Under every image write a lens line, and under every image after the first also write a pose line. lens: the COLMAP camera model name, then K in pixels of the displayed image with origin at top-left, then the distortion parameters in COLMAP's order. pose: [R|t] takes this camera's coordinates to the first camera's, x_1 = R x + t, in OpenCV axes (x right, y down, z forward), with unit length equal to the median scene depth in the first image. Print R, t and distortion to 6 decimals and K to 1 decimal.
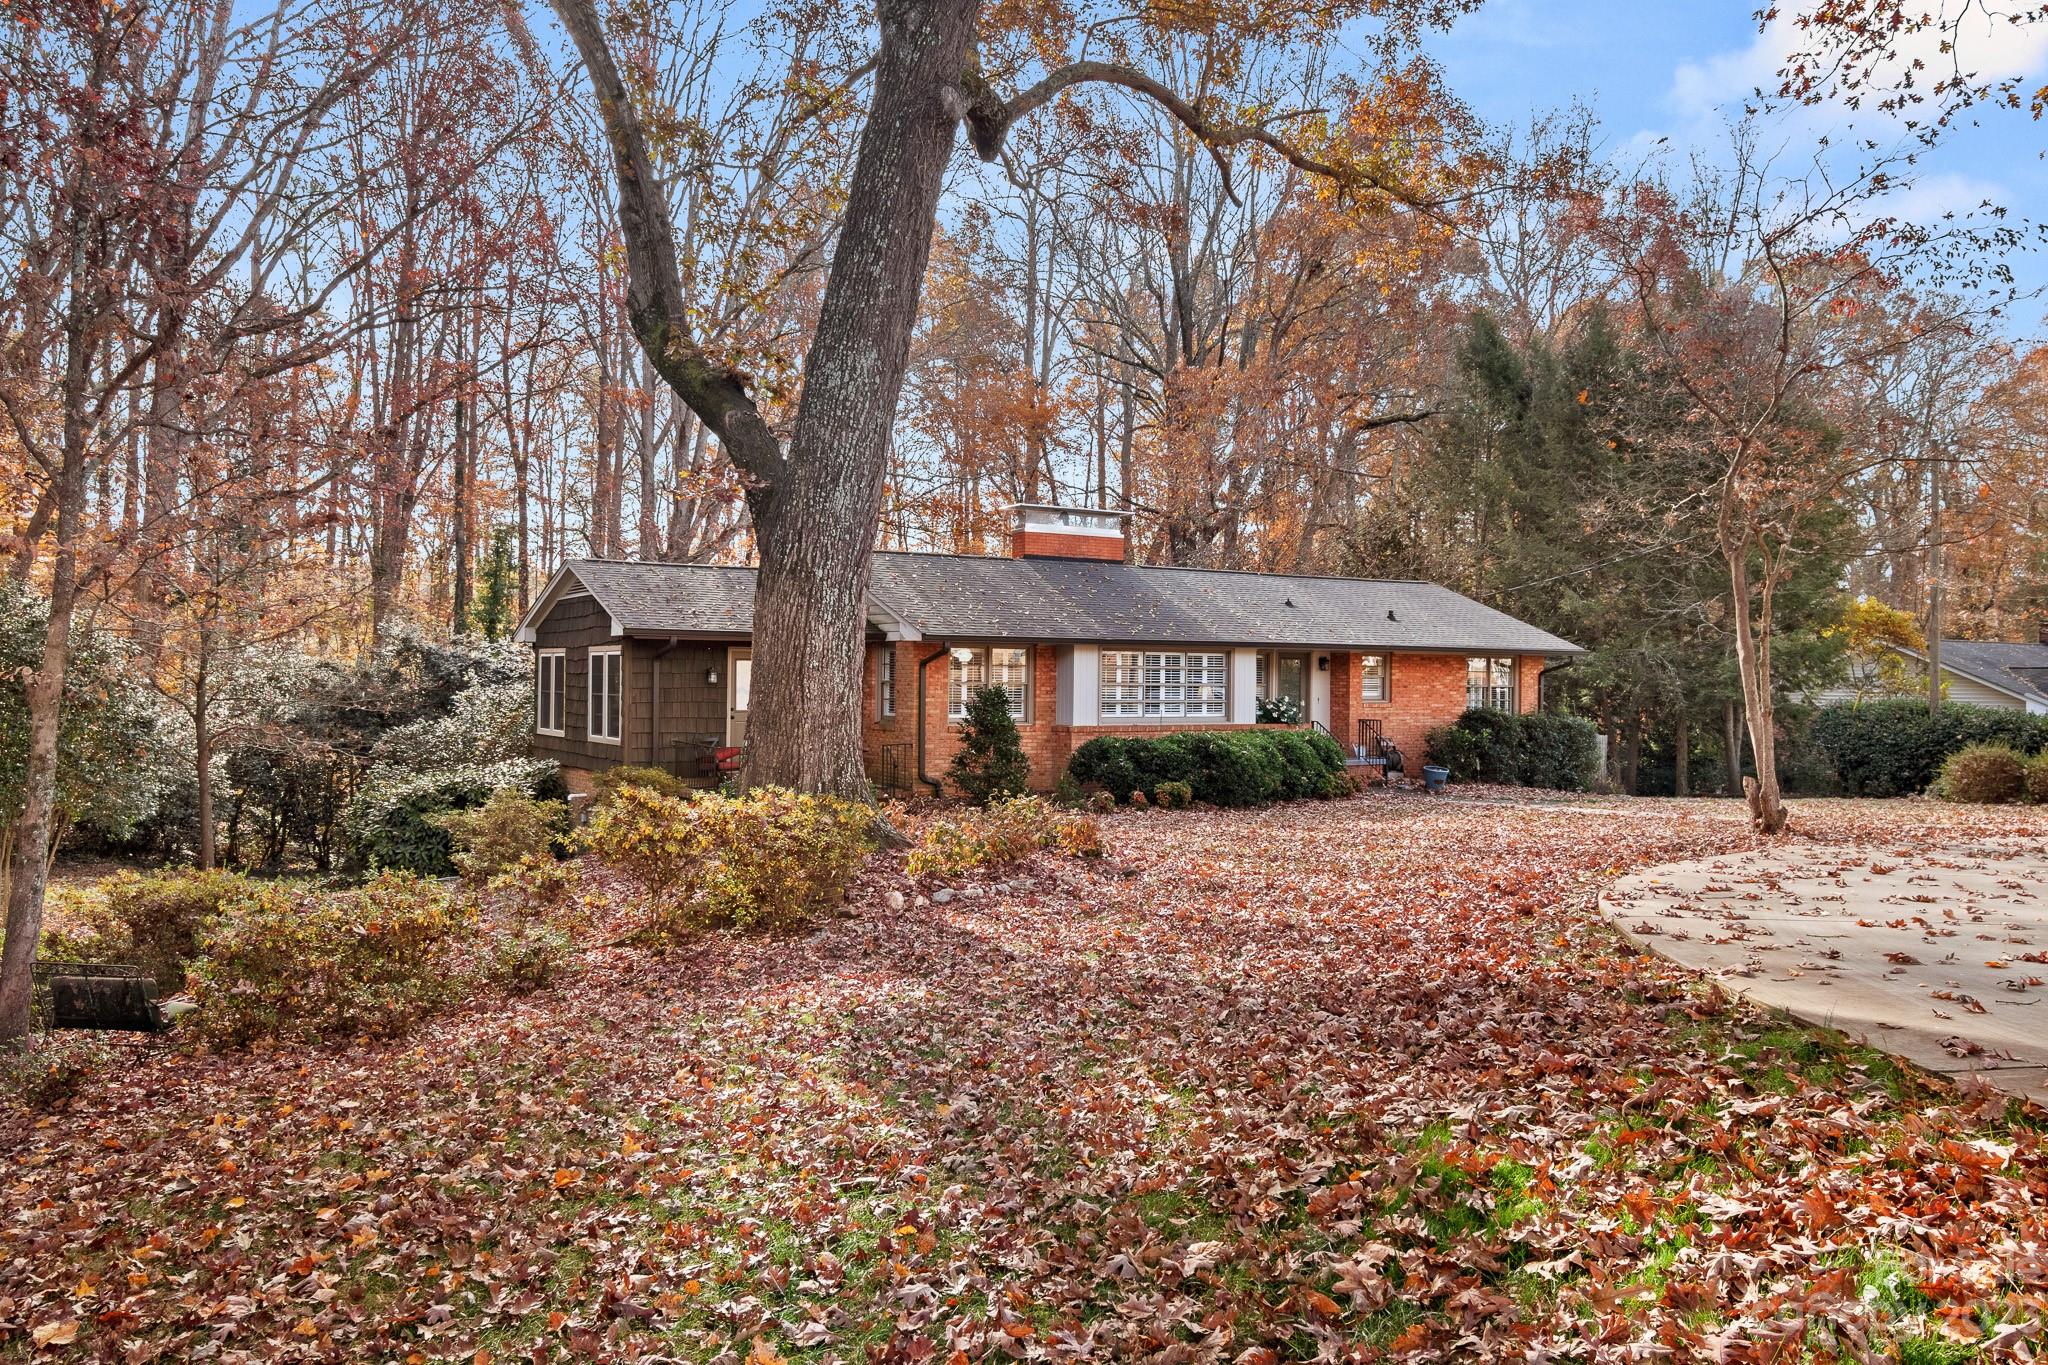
lens RADIAL K [[1490.8, 0, 1024.0], [0, 1490.8, 682.5], [0, 0, 1]] dist [-0.025115, 0.032143]
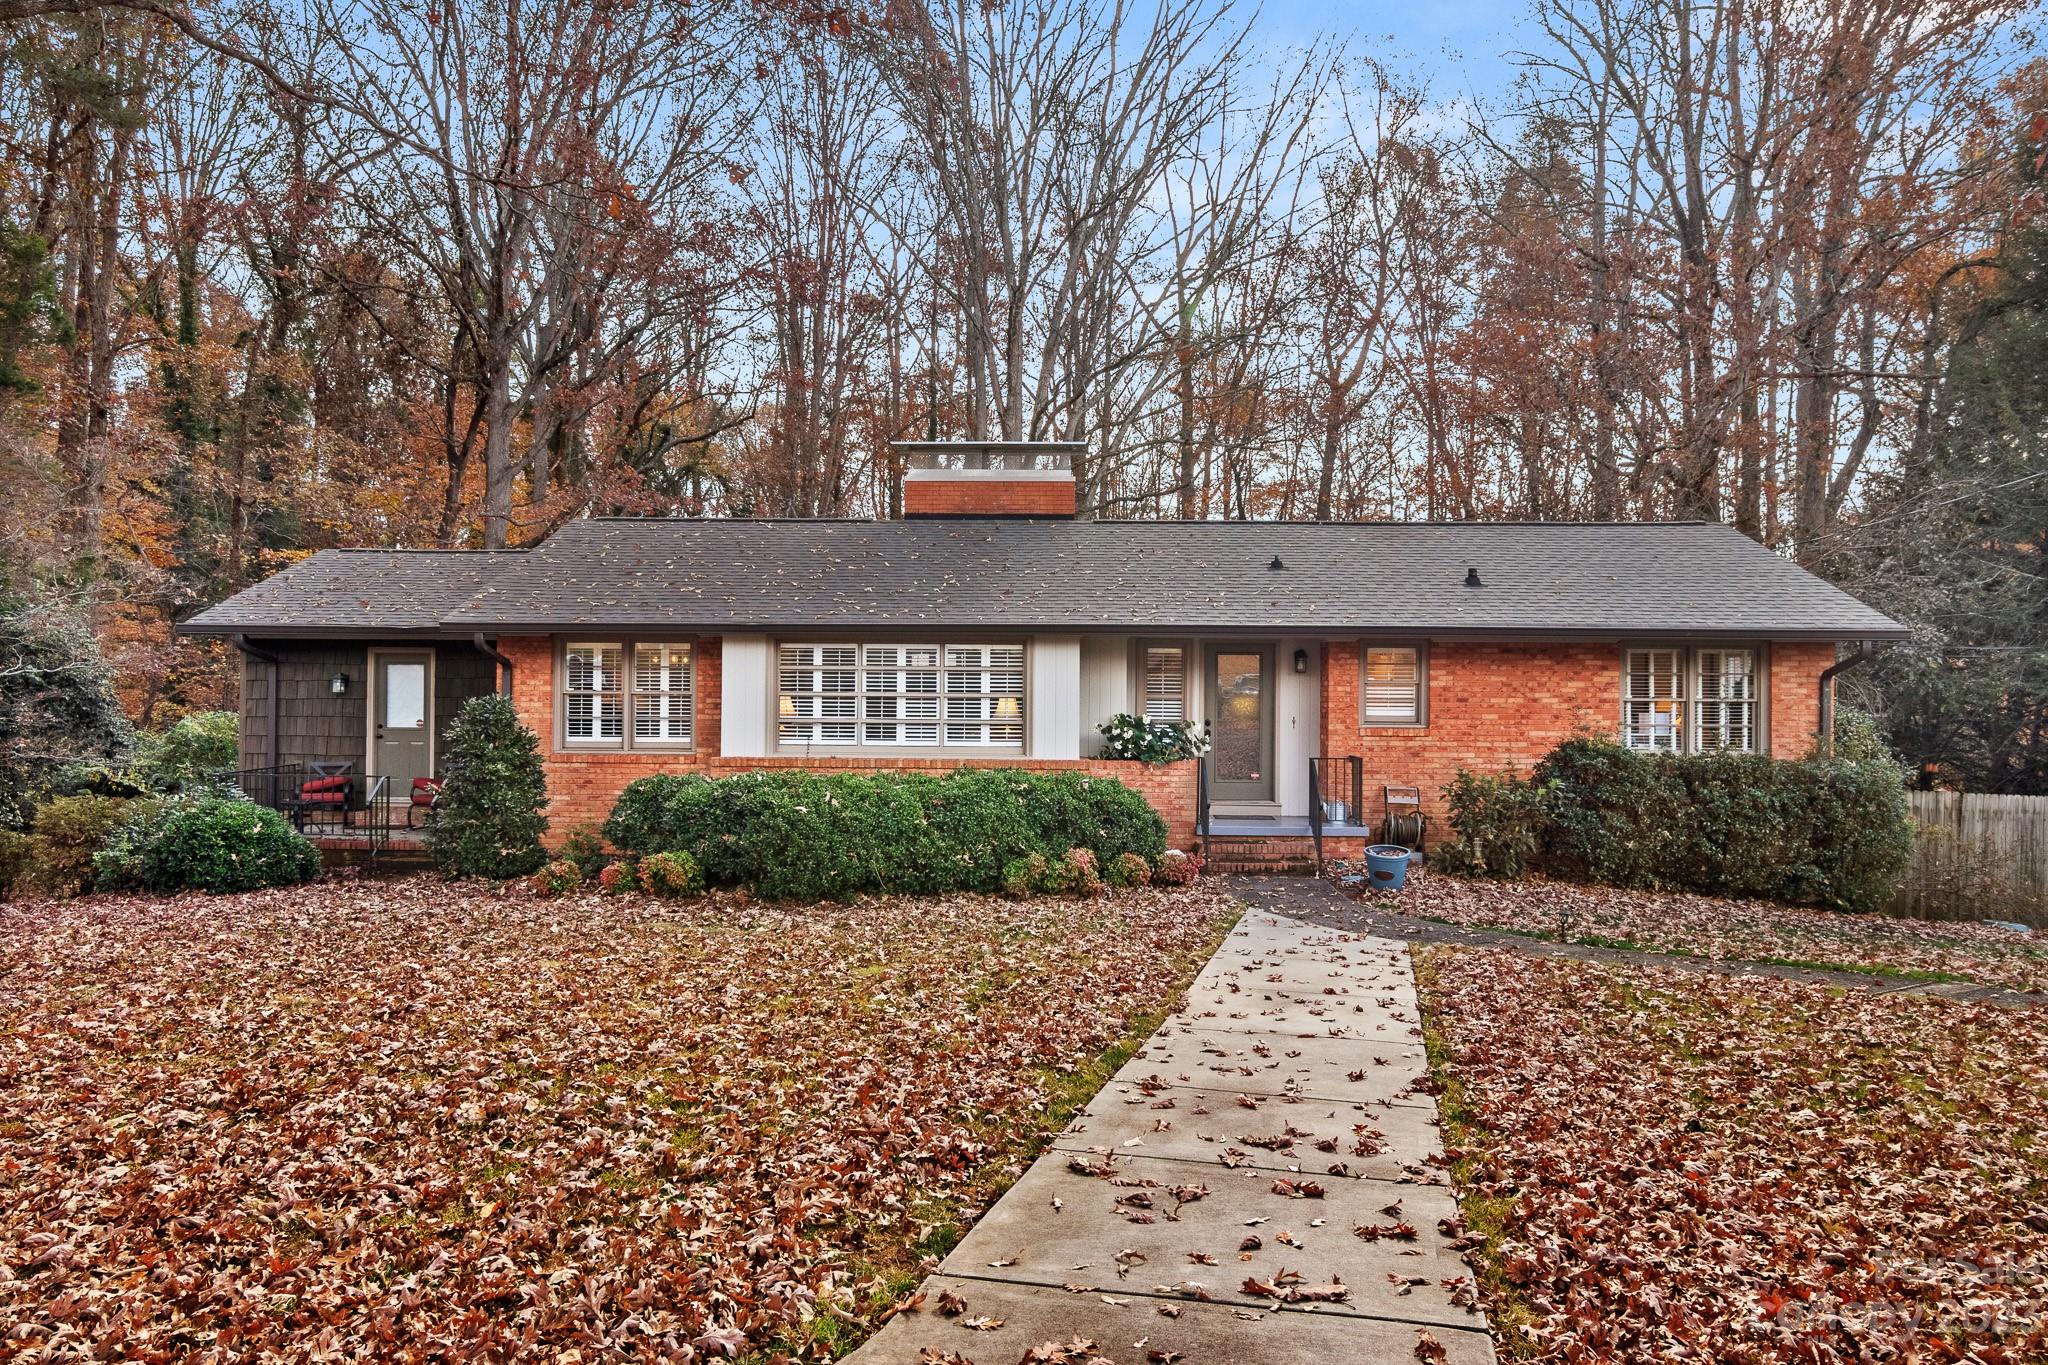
lens RADIAL K [[1446.8, 0, 1024.0], [0, 1446.8, 682.5], [0, 0, 1]] dist [0.003331, 0.003979]
pose [[0.835002, -0.006060, -0.550213, 0.818362], [-0.000962, 0.999922, -0.012473, 0.006304], [0.550245, 0.010945, 0.834931, 0.872761]]
